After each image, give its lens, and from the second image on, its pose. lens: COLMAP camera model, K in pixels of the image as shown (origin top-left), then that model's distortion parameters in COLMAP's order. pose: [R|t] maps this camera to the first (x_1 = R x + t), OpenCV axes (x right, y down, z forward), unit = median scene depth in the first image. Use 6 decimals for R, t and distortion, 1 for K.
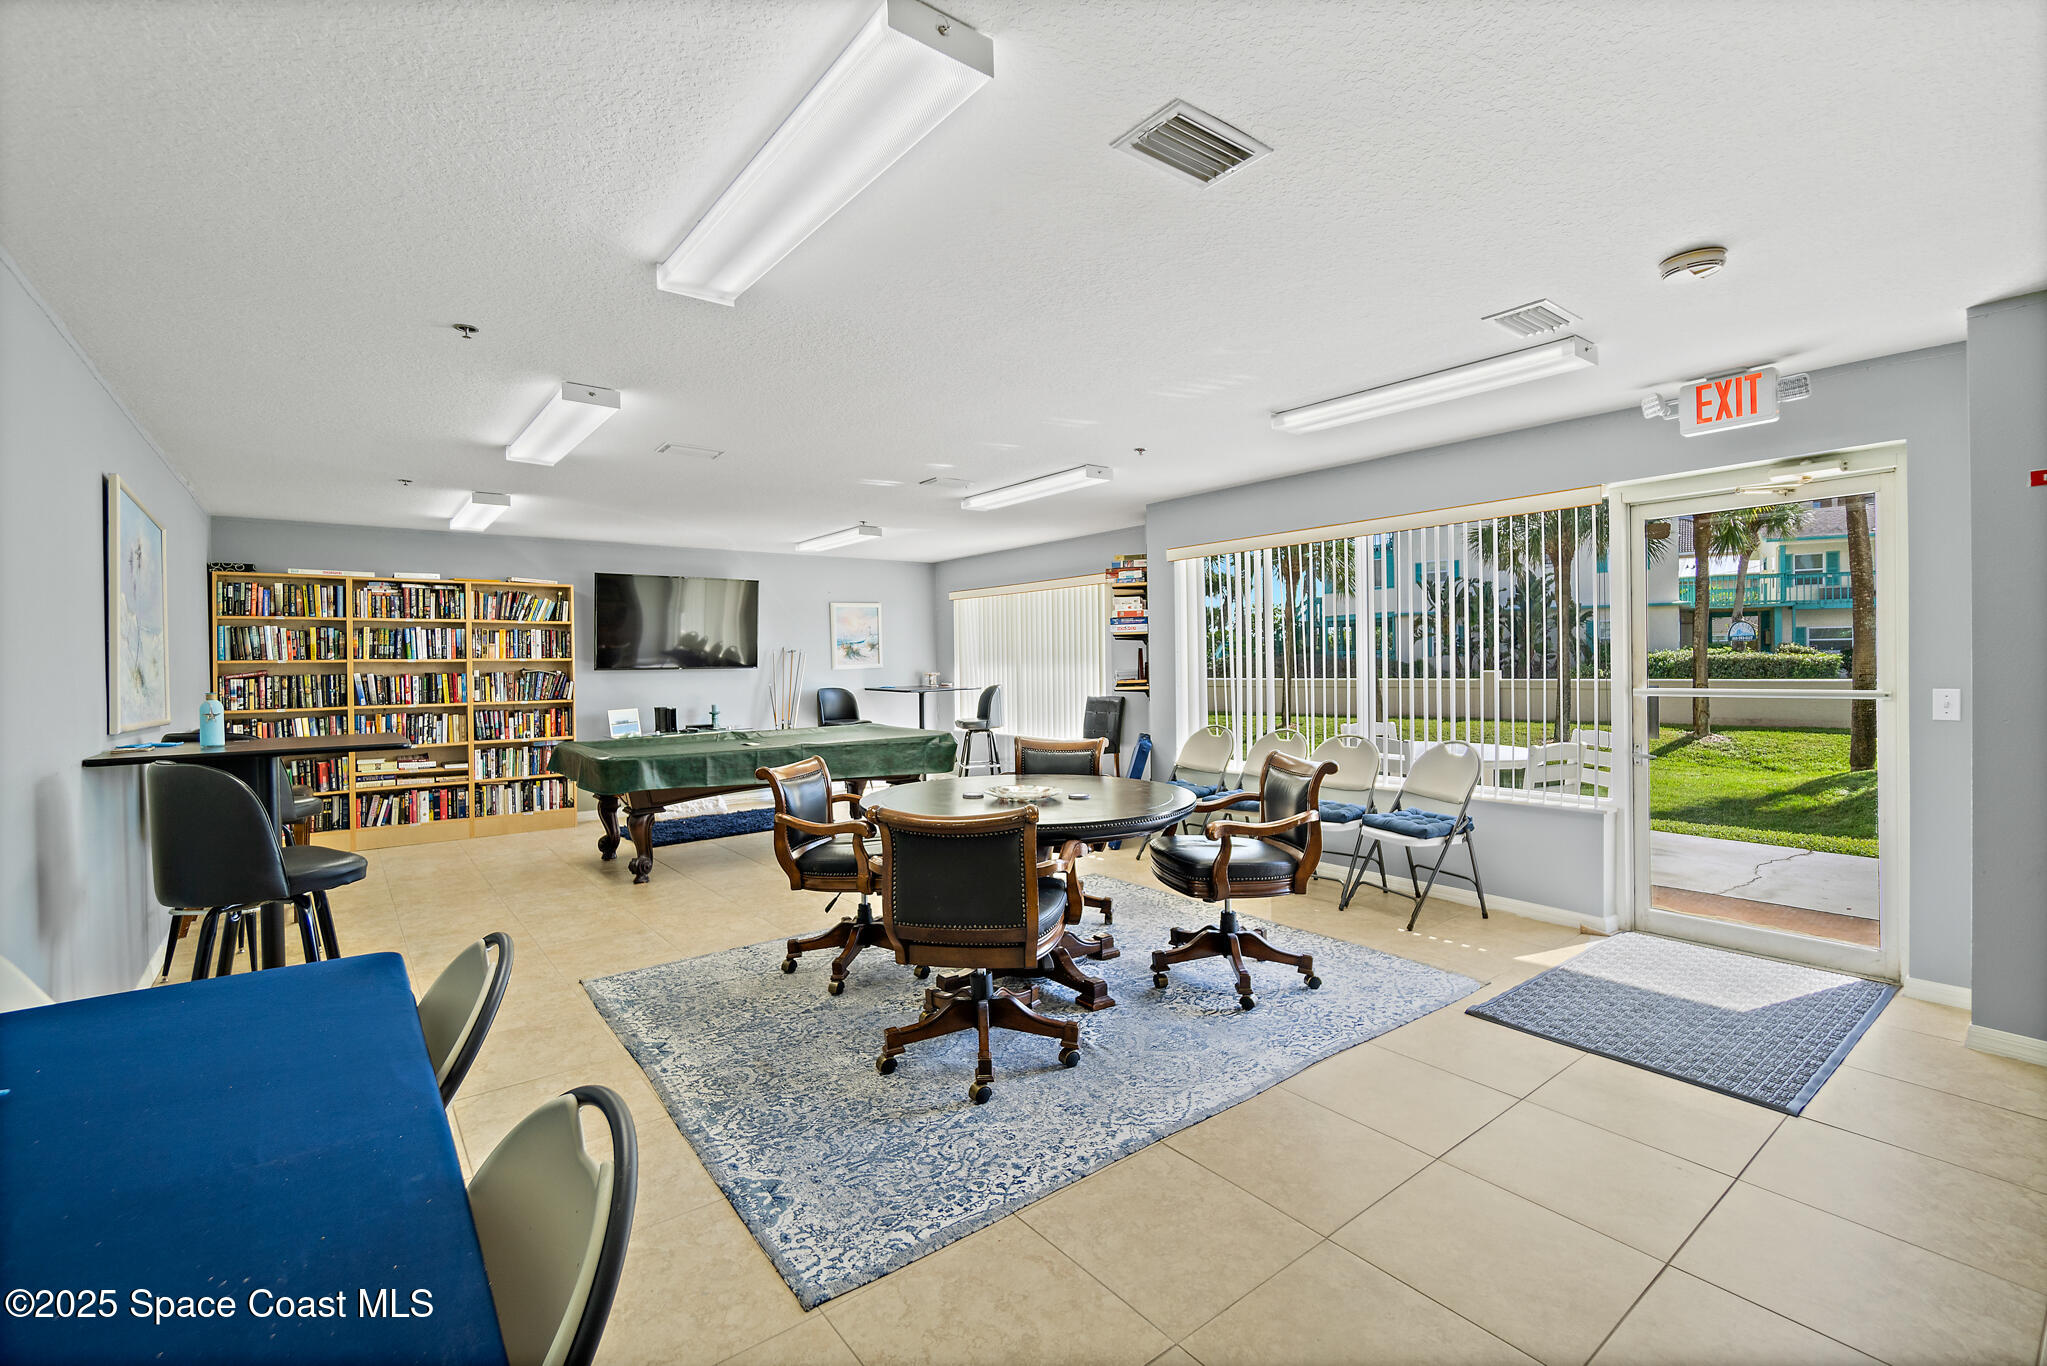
lens RADIAL K [[891.5, 0, 1017.0], [0, 891.5, 677.6], [0, 0, 1]] dist [0.004712, 0.000569]
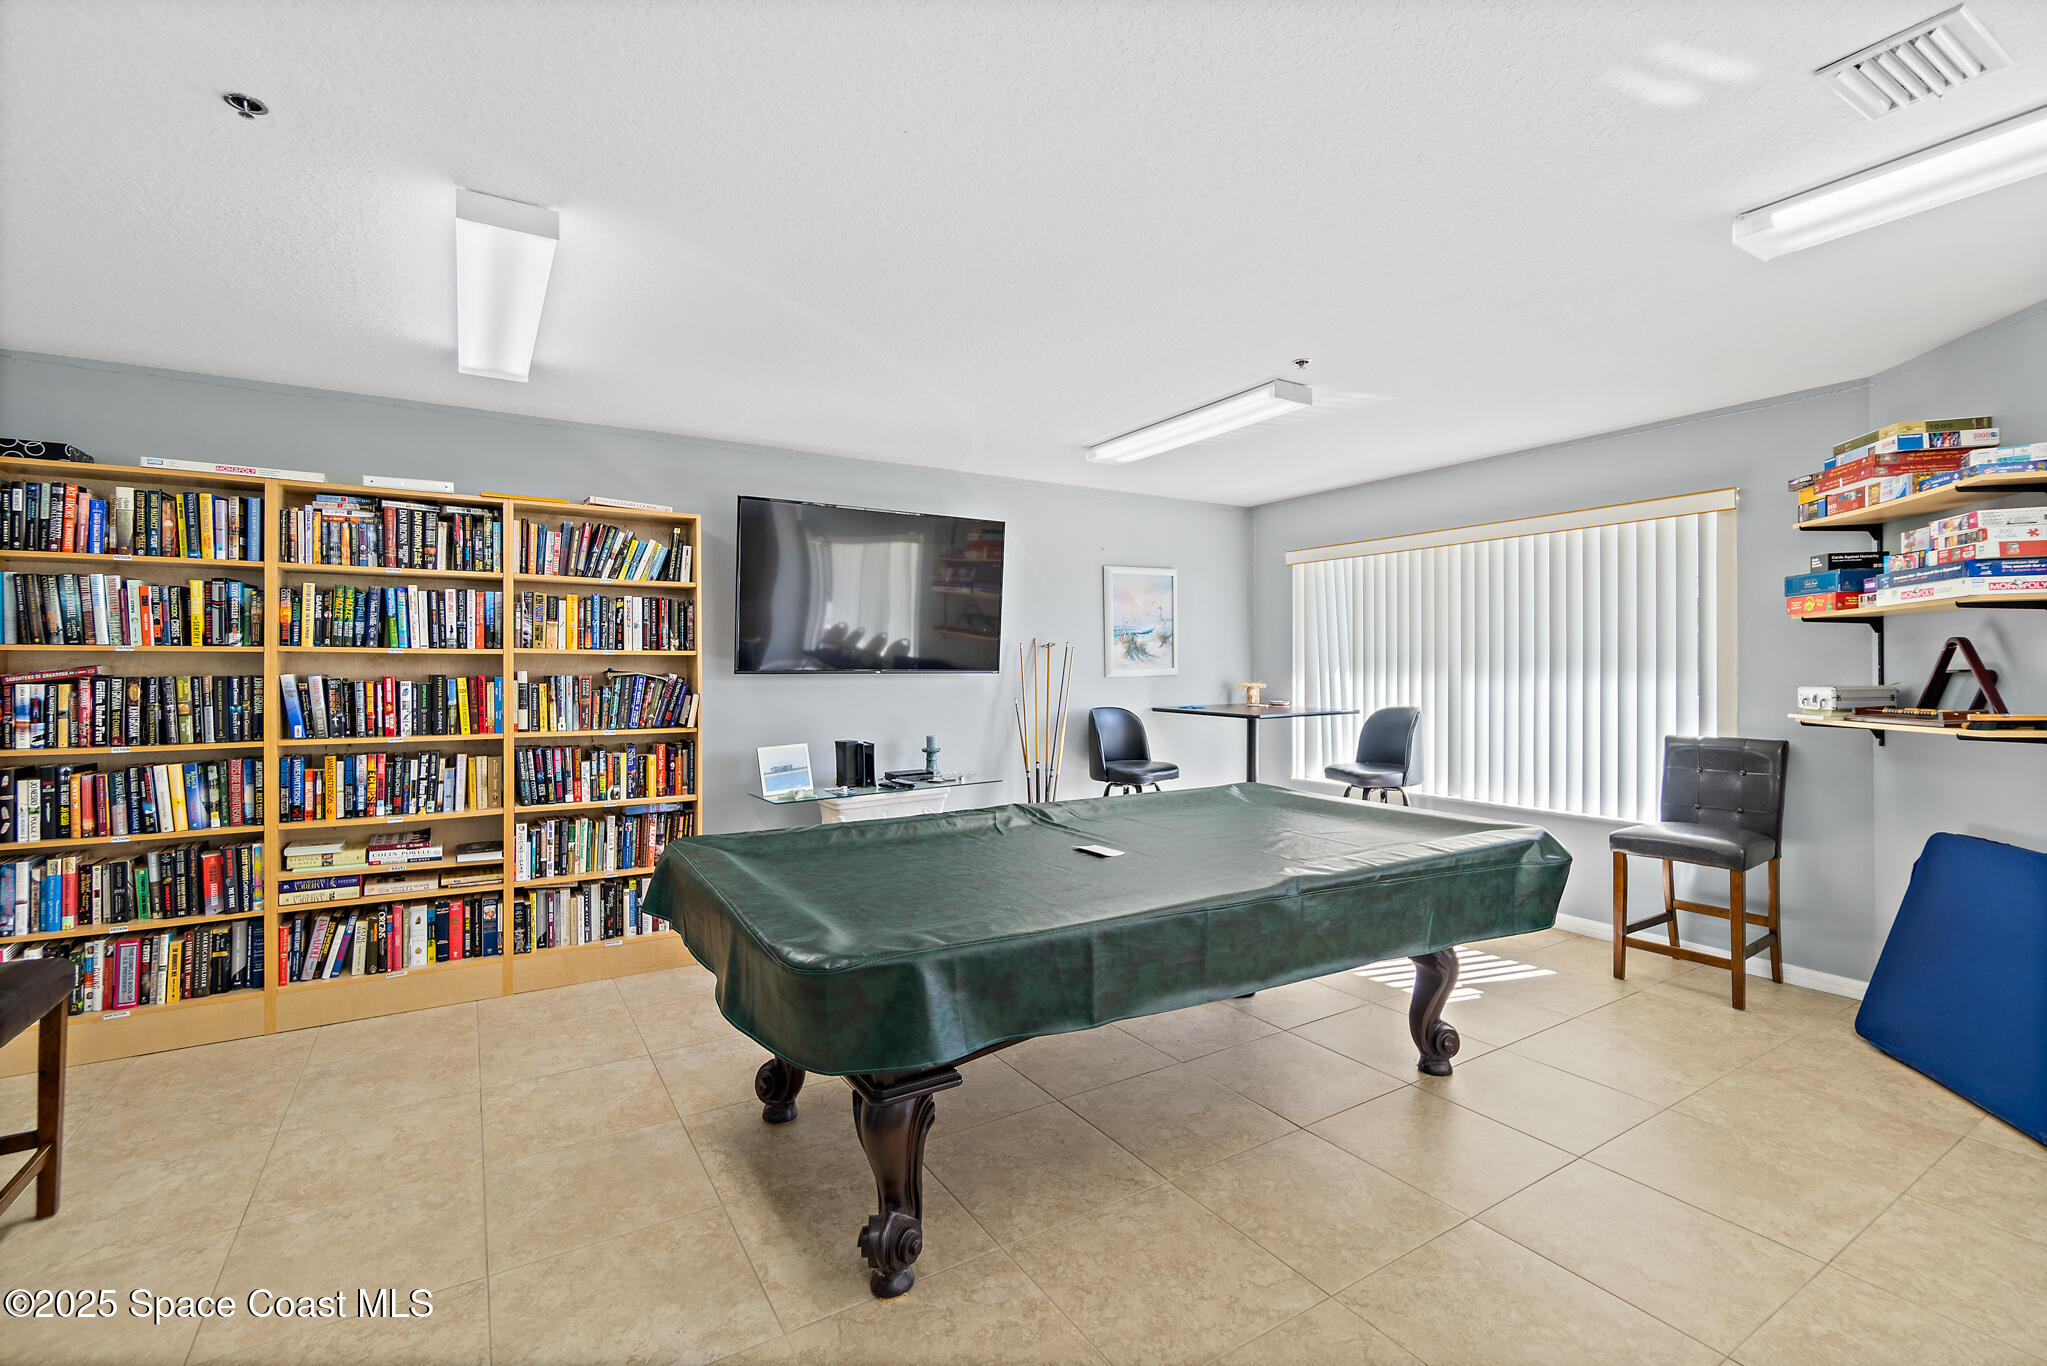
lens RADIAL K [[891.5, 0, 1024.5], [0, 891.5, 677.2], [0, 0, 1]] dist [0.004712, 0.000569]
pose [[0.995153, 0.011501, -0.097666, -0.265043], [-0.012355, 0.999890, -0.008146, -0.004066], [0.097562, 0.009313, 0.995186, 0.514981]]
